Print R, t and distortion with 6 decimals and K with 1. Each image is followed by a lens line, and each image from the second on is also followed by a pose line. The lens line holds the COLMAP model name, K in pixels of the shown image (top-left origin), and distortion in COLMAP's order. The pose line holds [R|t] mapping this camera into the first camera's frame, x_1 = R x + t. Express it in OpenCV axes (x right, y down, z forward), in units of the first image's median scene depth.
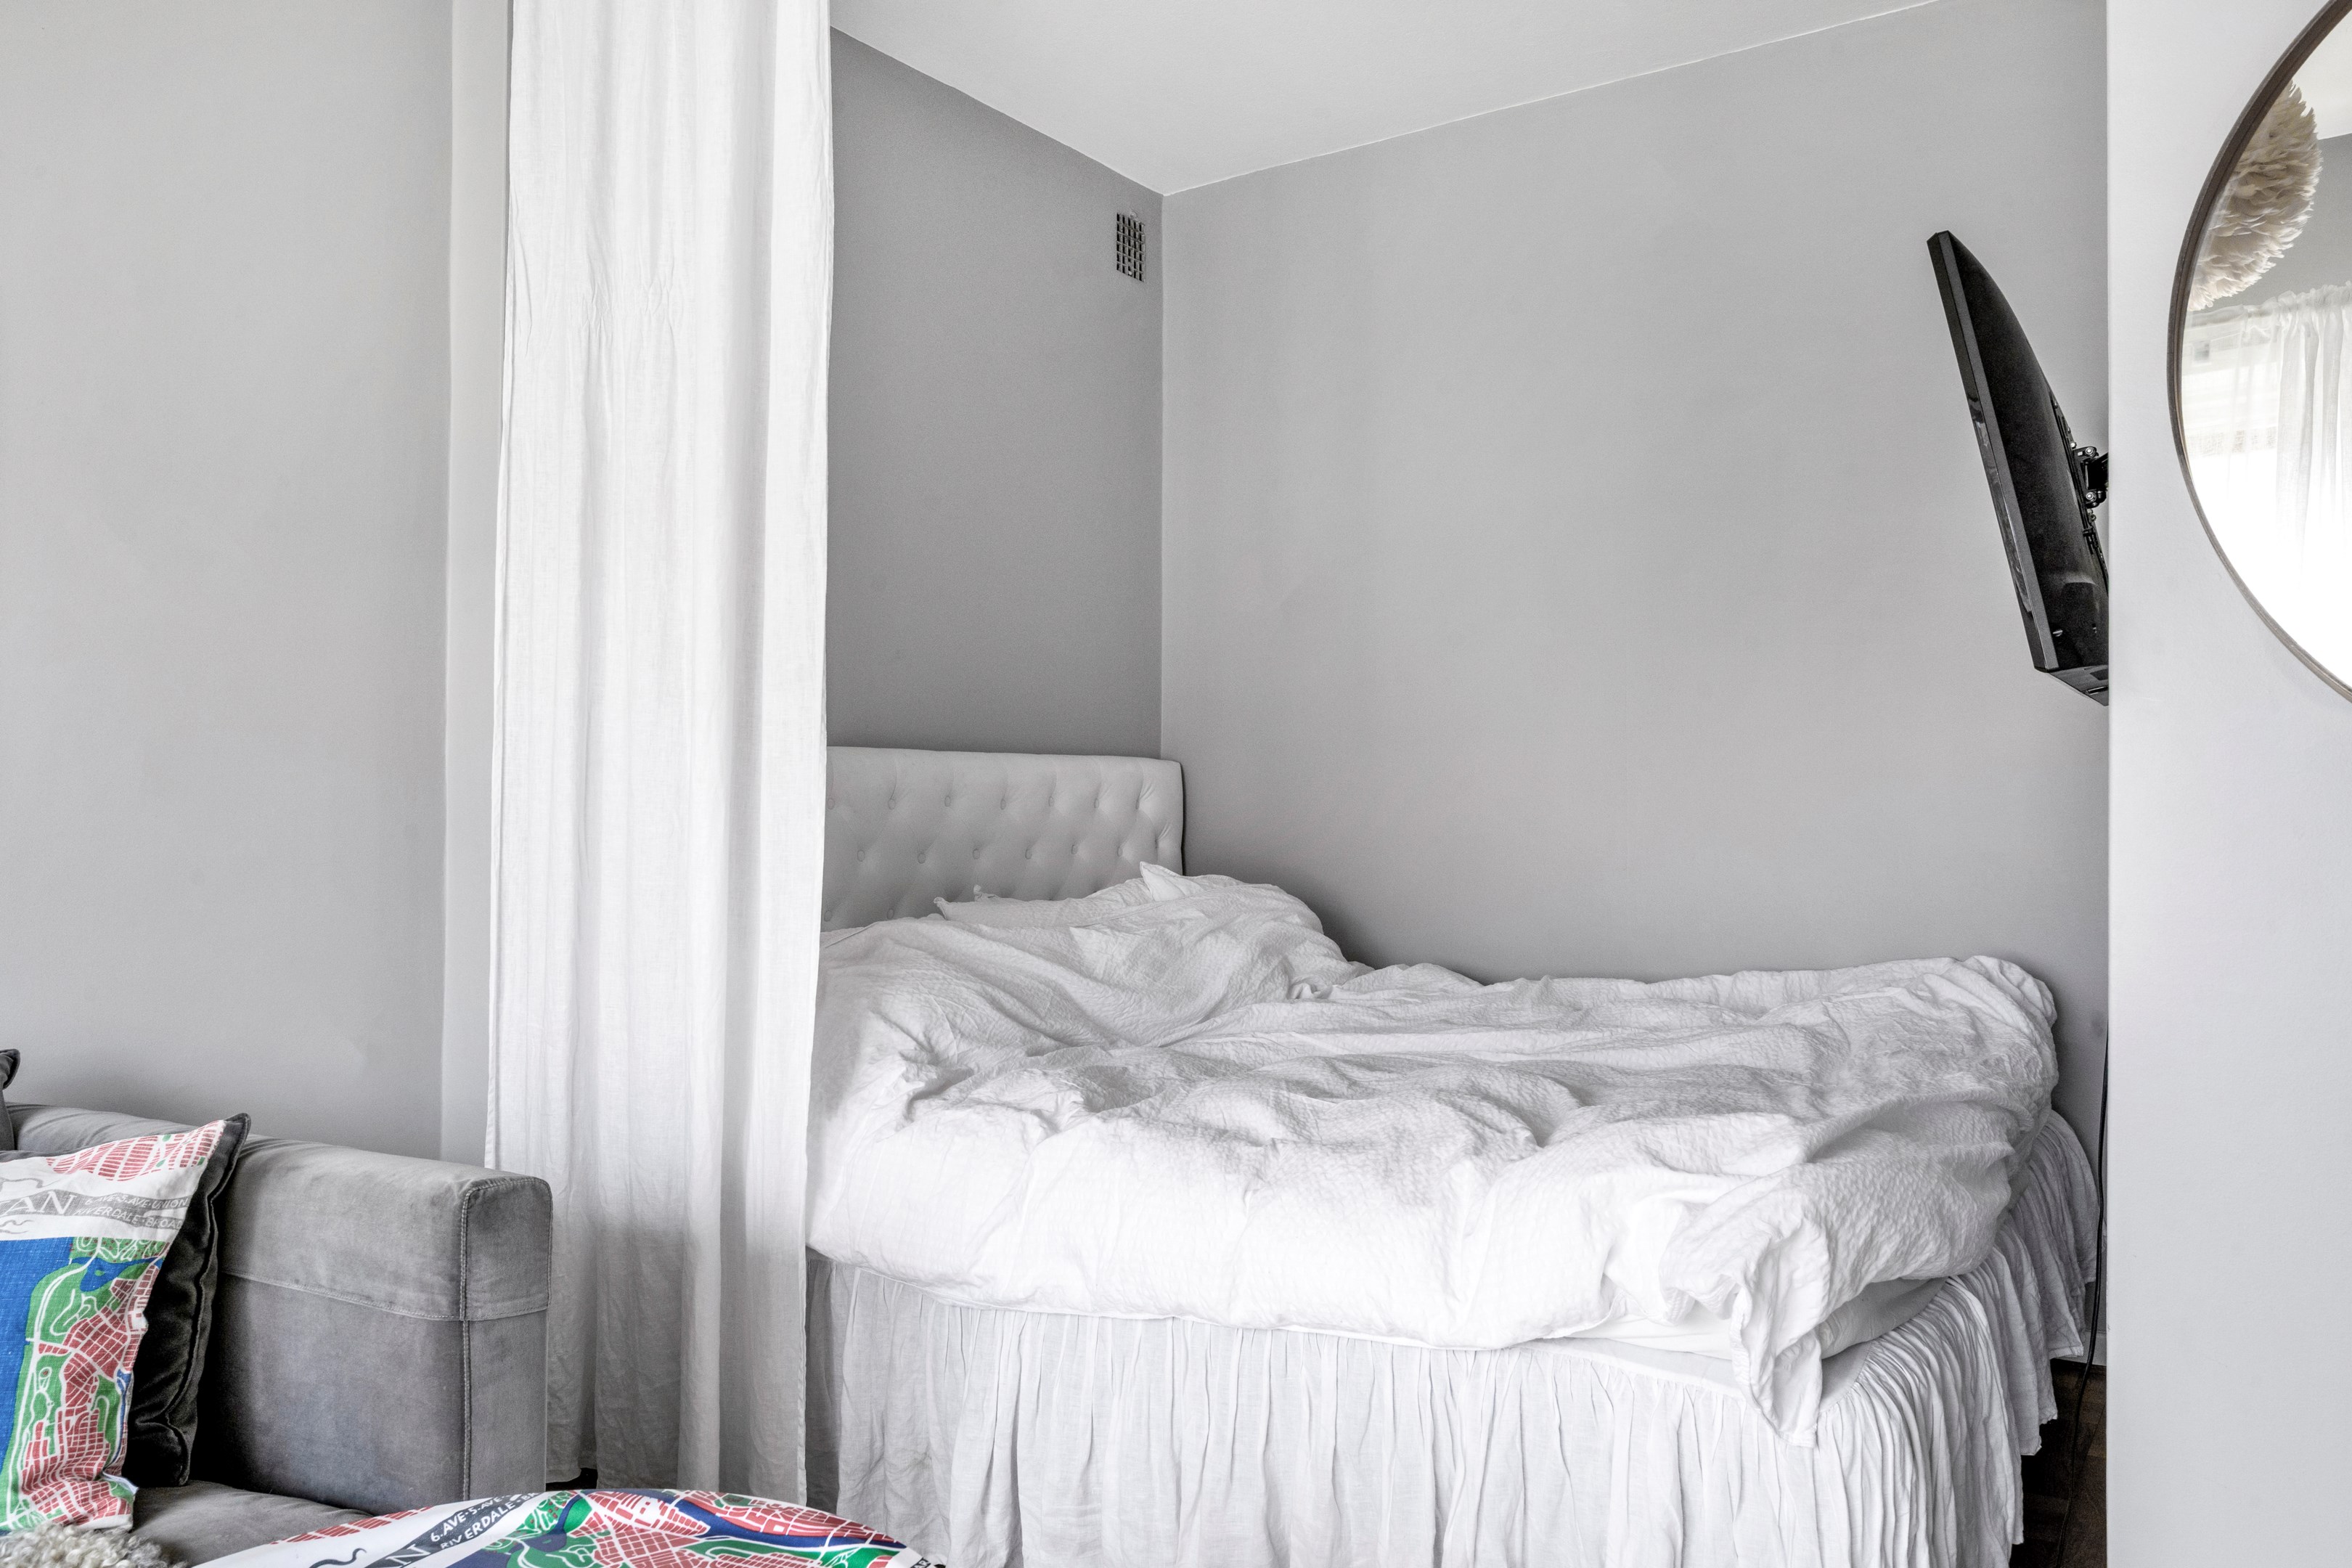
lens RADIAL K [[1681.2, 0, 1176.9], [0, 1681.2, 789.8], [0, 0, 1]] dist [-0.001236, 0.004182]
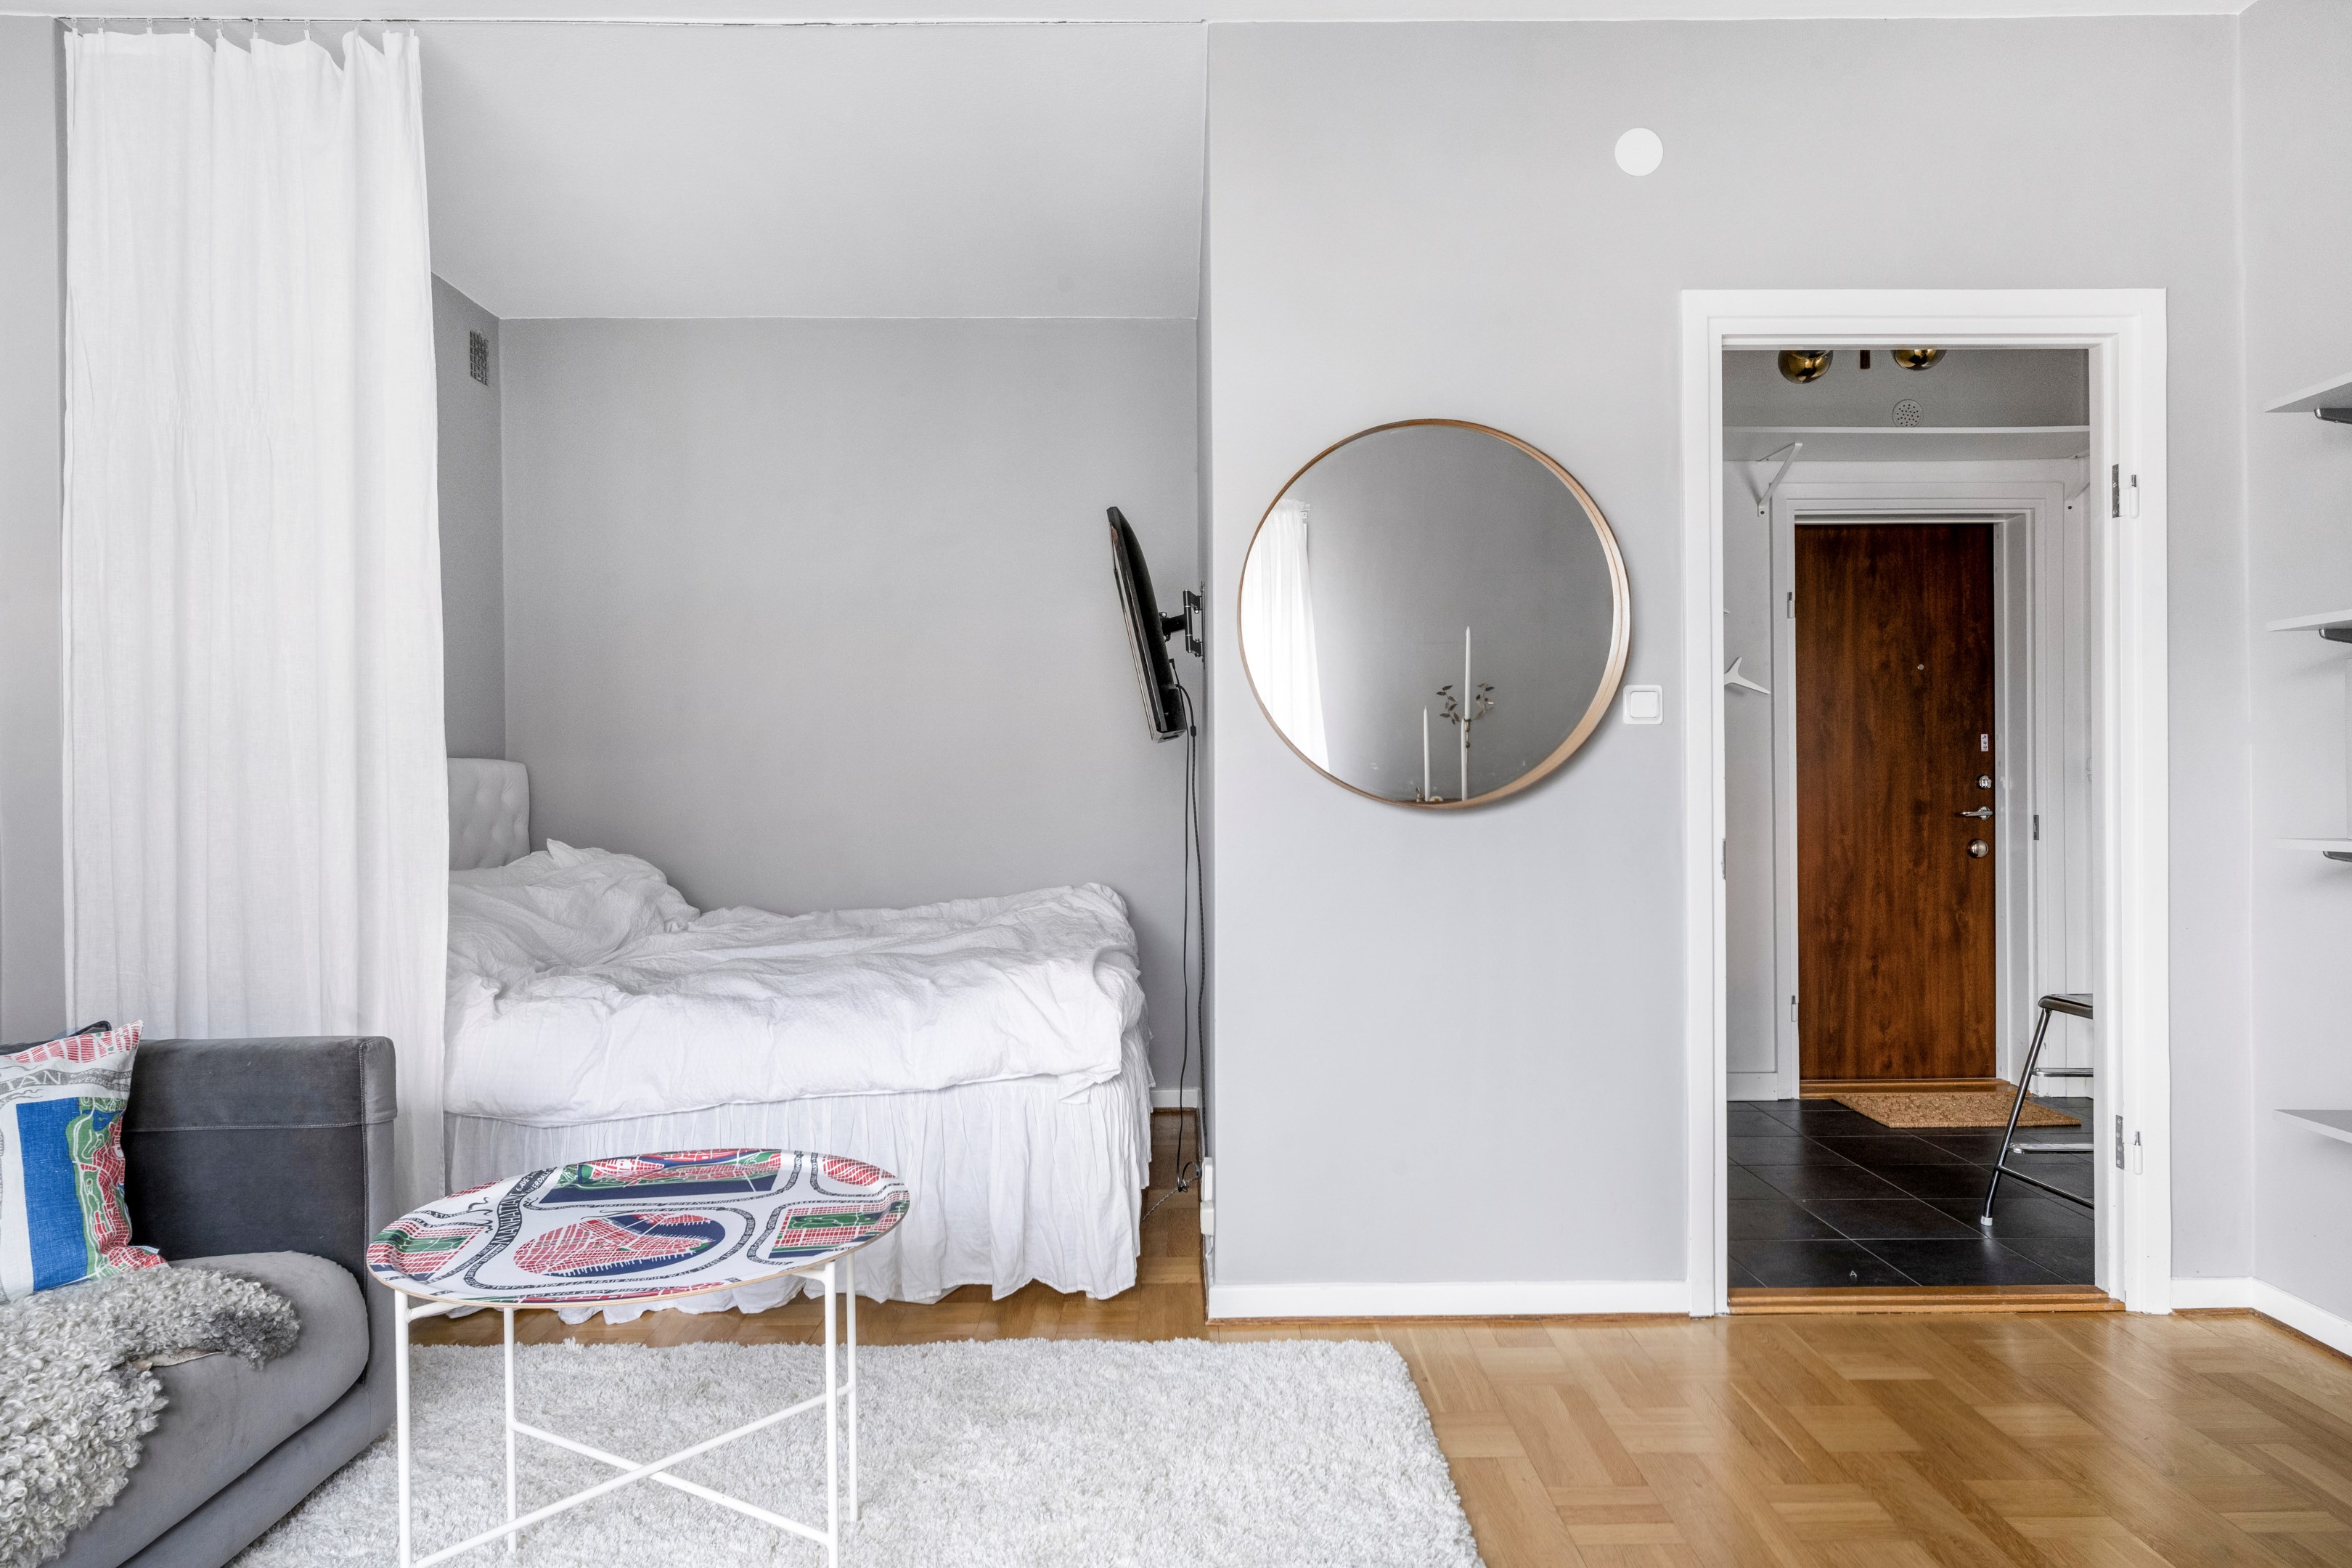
lens RADIAL K [[1491.7, 0, 1188.4], [0, 1491.7, 781.9], [0, 0, 1]] dist [-0.007375, 0.000705]
pose [[0.822952, 0.003035, 0.568103, -0.435650], [-0.004956, 0.999986, 0.001837, -0.013015], [-0.568089, -0.004328, 0.822956, -0.456204]]
